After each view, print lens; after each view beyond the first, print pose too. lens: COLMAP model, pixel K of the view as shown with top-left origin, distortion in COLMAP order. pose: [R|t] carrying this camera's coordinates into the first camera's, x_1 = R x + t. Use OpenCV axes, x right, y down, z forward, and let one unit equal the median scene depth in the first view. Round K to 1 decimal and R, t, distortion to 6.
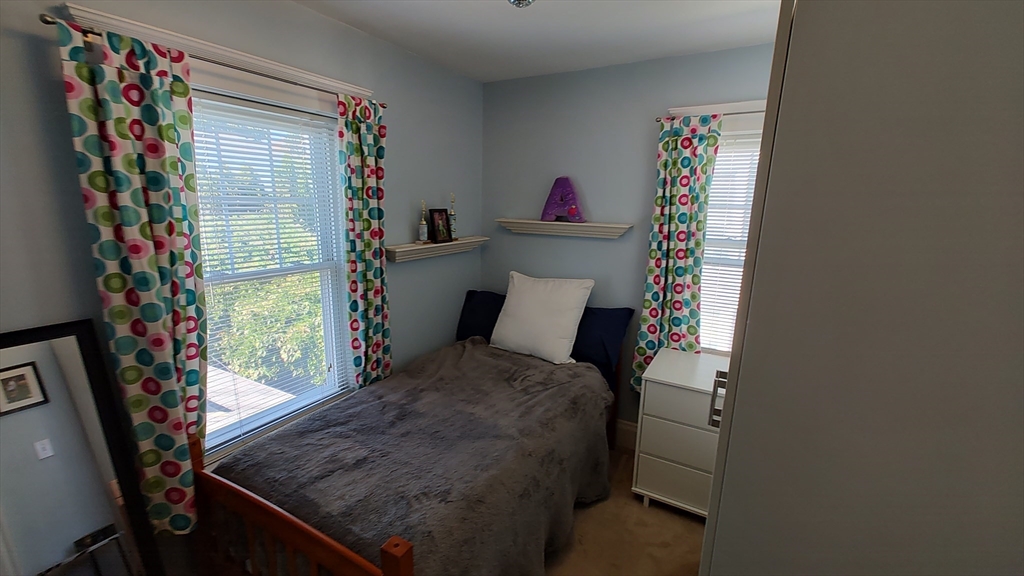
lens RADIAL K [[425.2, 0, 510.8], [0, 425.2, 284.5], [0, 0, 1]] dist [0.003508, -0.000792]
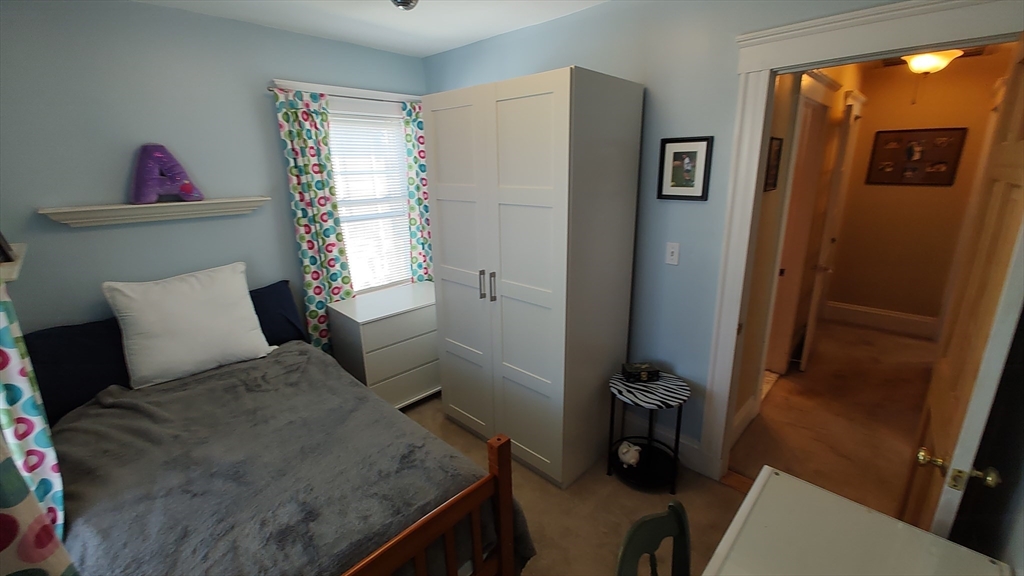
lens RADIAL K [[425.2, 0, 511.9], [0, 425.2, 287.1], [0, 0, 1]] dist [0.003508, -0.000792]
pose [[0.248248, -0.286449, 0.925375, -0.576696], [0.213849, 0.947916, 0.236058, -0.056544], [-0.944797, 0.139290, 0.296575, 0.220476]]
